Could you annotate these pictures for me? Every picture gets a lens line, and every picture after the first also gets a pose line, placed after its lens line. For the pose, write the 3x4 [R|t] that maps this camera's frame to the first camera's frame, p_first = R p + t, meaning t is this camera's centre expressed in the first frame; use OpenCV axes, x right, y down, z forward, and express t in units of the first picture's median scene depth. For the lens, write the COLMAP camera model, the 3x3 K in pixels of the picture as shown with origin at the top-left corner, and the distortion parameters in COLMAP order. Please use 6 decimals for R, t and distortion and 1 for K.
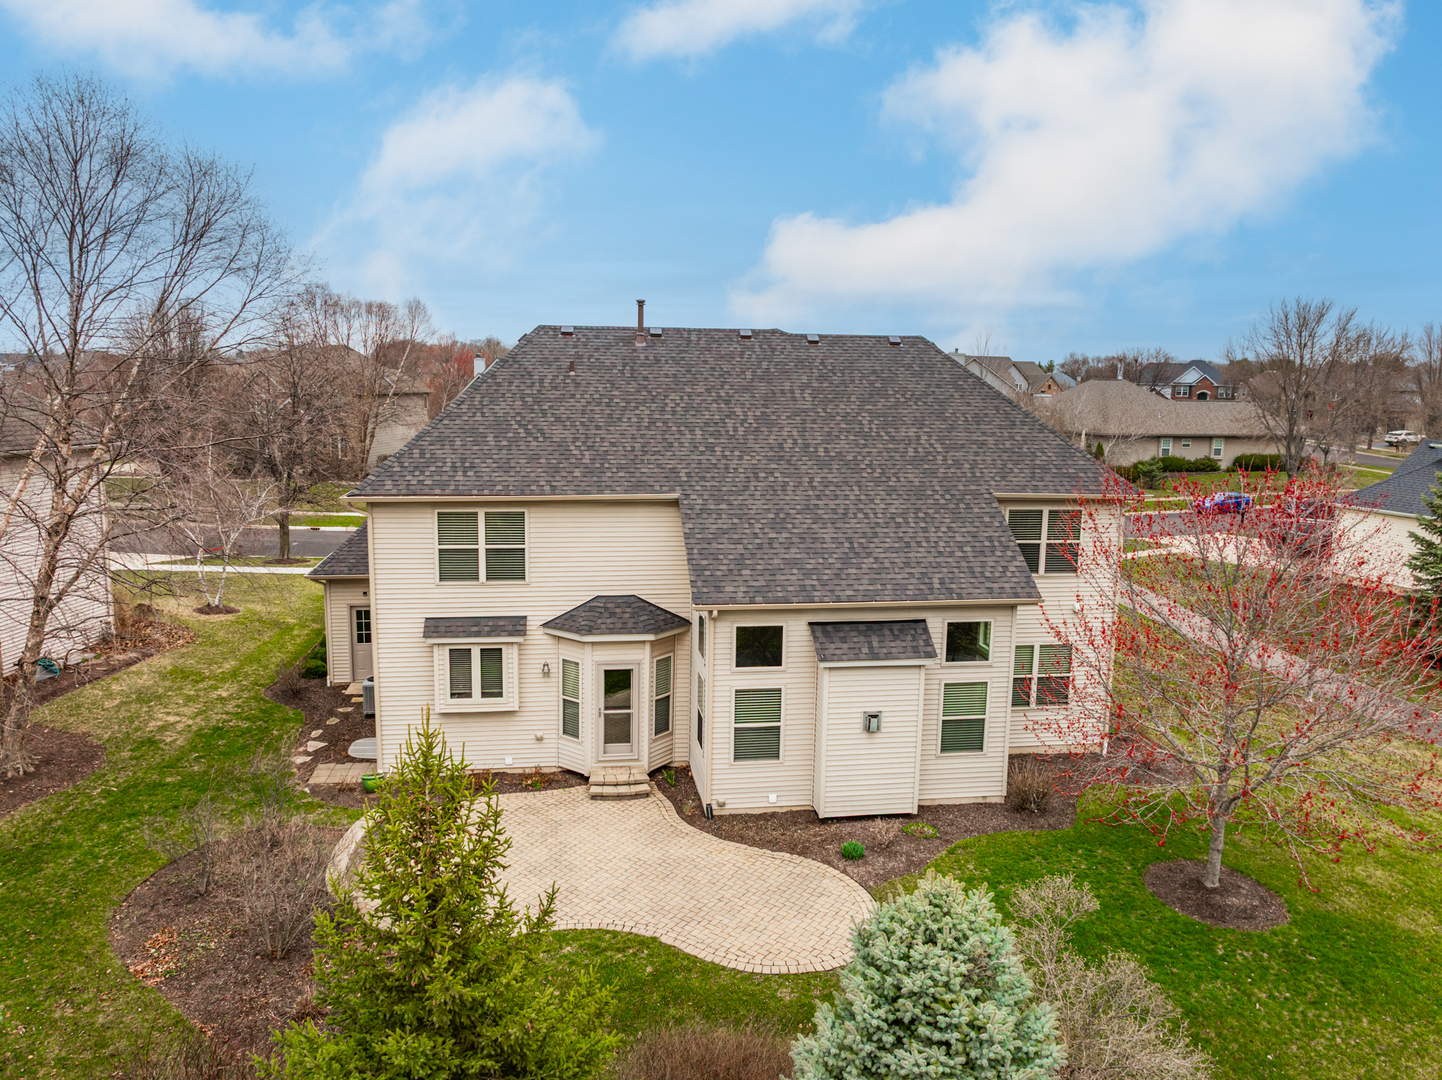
lens RADIAL K [[1025.6, 0, 721.0], [0, 1025.6, 540.0], [0, 0, 1]] dist [-0.037039, 0.000244]
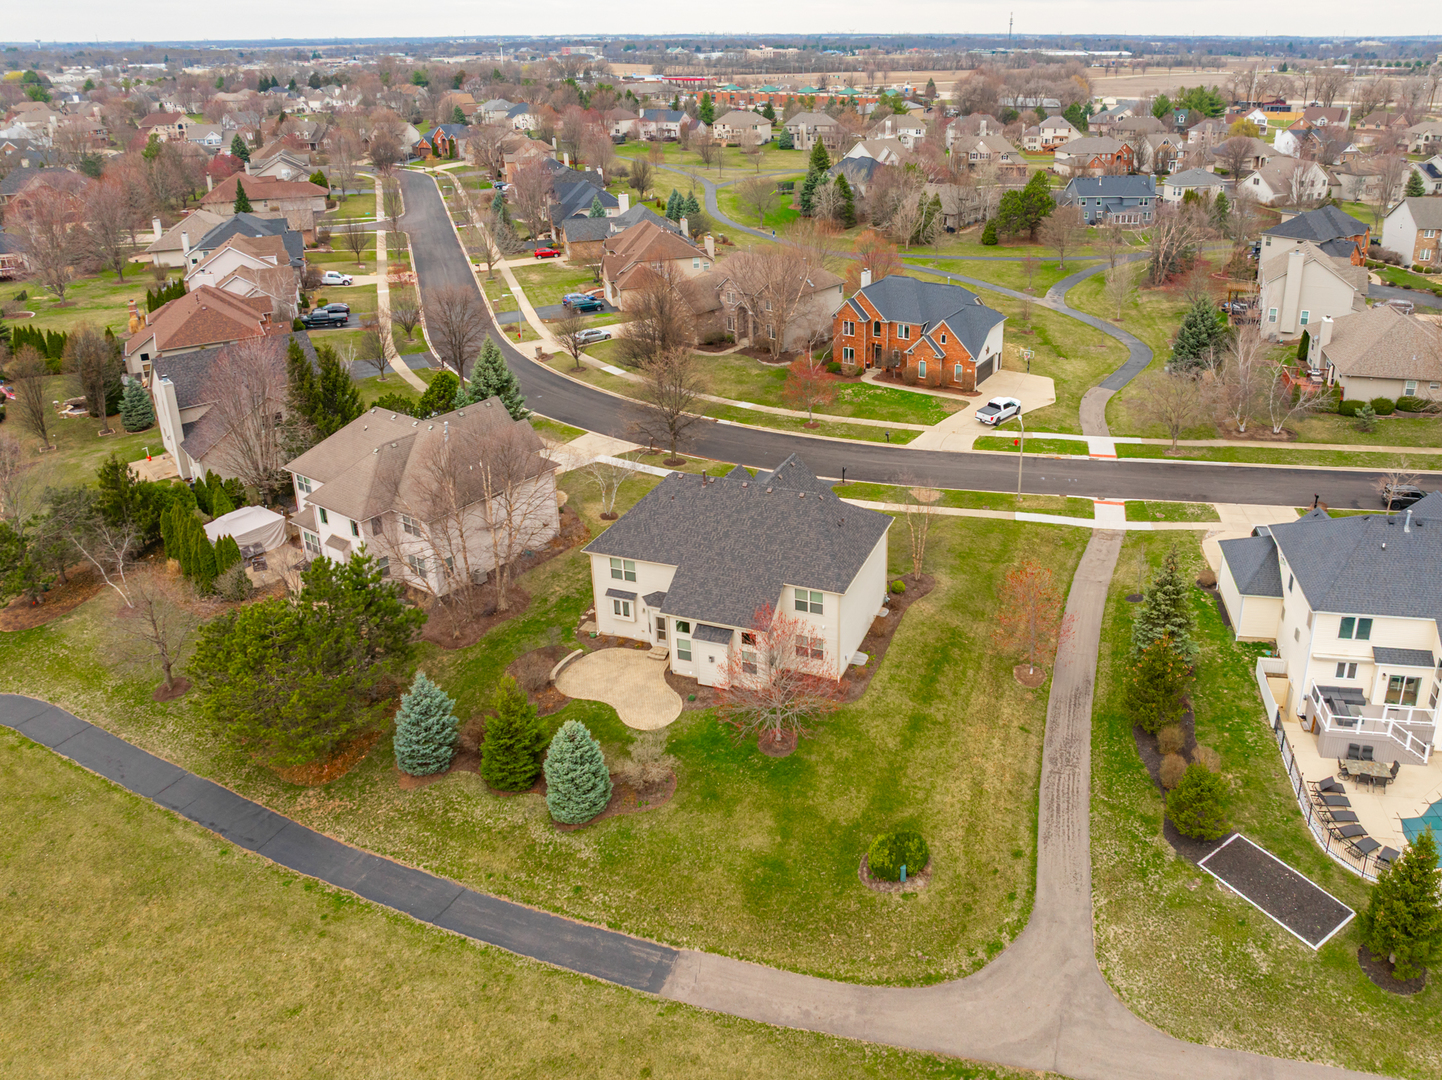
lens RADIAL K [[1025.6, 0, 721.0], [0, 1025.6, 540.0], [0, 0, 1]] dist [-0.037039, 0.000244]
pose [[0.845895, 0.184446, -0.500442, 1.472277], [-0.035222, 0.955569, 0.292655, -0.950511], [0.532186, -0.229929, 0.814807, -1.239710]]
